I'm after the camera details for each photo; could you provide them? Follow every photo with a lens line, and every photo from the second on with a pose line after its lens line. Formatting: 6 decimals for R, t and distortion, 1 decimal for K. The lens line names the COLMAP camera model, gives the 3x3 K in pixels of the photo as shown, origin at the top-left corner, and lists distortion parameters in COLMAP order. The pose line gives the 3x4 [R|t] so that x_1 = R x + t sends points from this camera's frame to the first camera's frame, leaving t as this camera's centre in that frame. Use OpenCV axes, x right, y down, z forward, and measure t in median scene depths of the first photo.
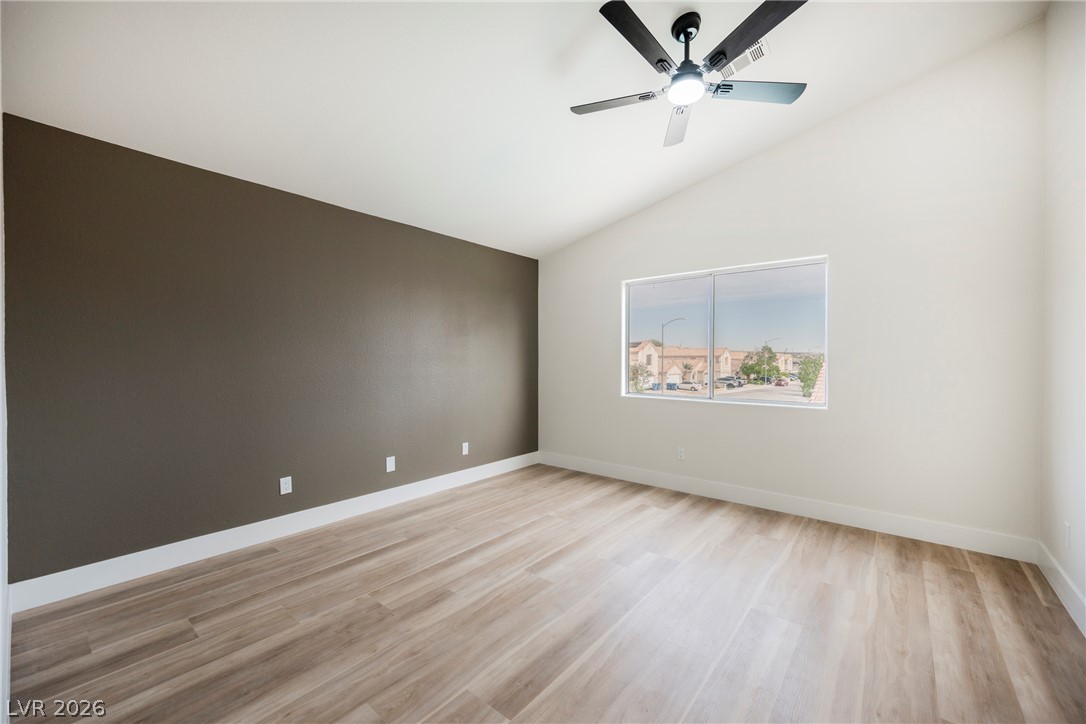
lens RADIAL K [[421.7, 0, 550.0], [0, 421.7, 362.2], [0, 0, 1]] dist [-0.002165, -0.000155]
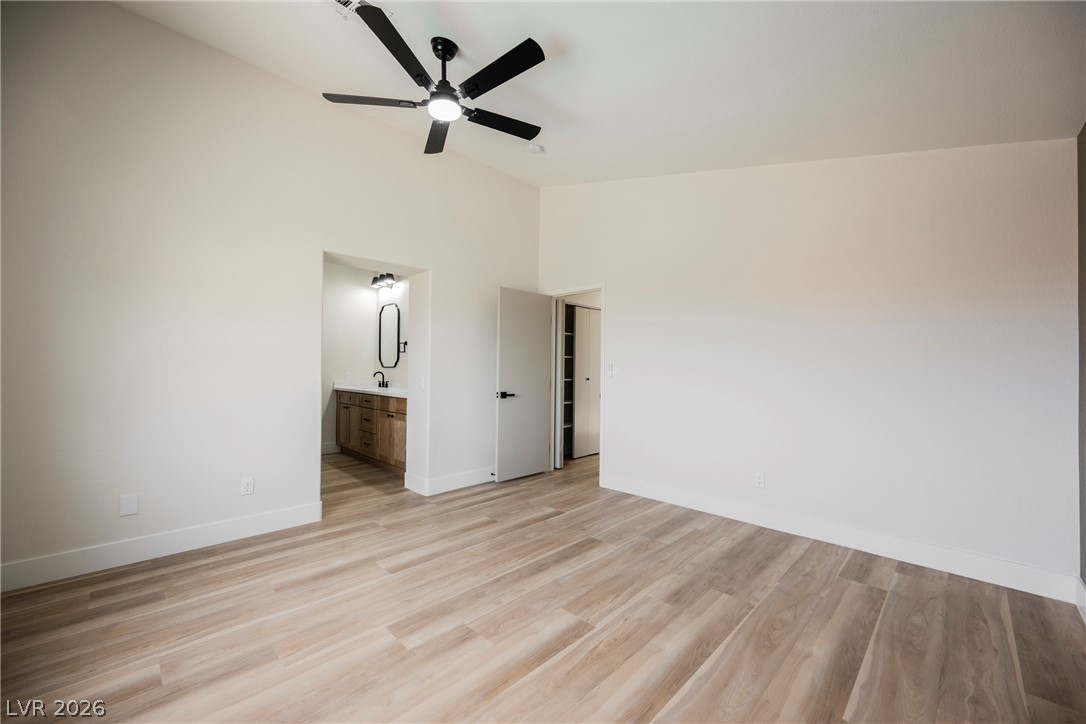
lens RADIAL K [[421.7, 0, 550.0], [0, 421.7, 362.2], [0, 0, 1]] dist [-0.002165, -0.000155]
pose [[-0.995749, -0.007704, 0.091790, -0.050912], [-0.008471, 0.999932, -0.007973, 0.009618], [-0.091723, -0.008716, -0.995746, 2.016718]]
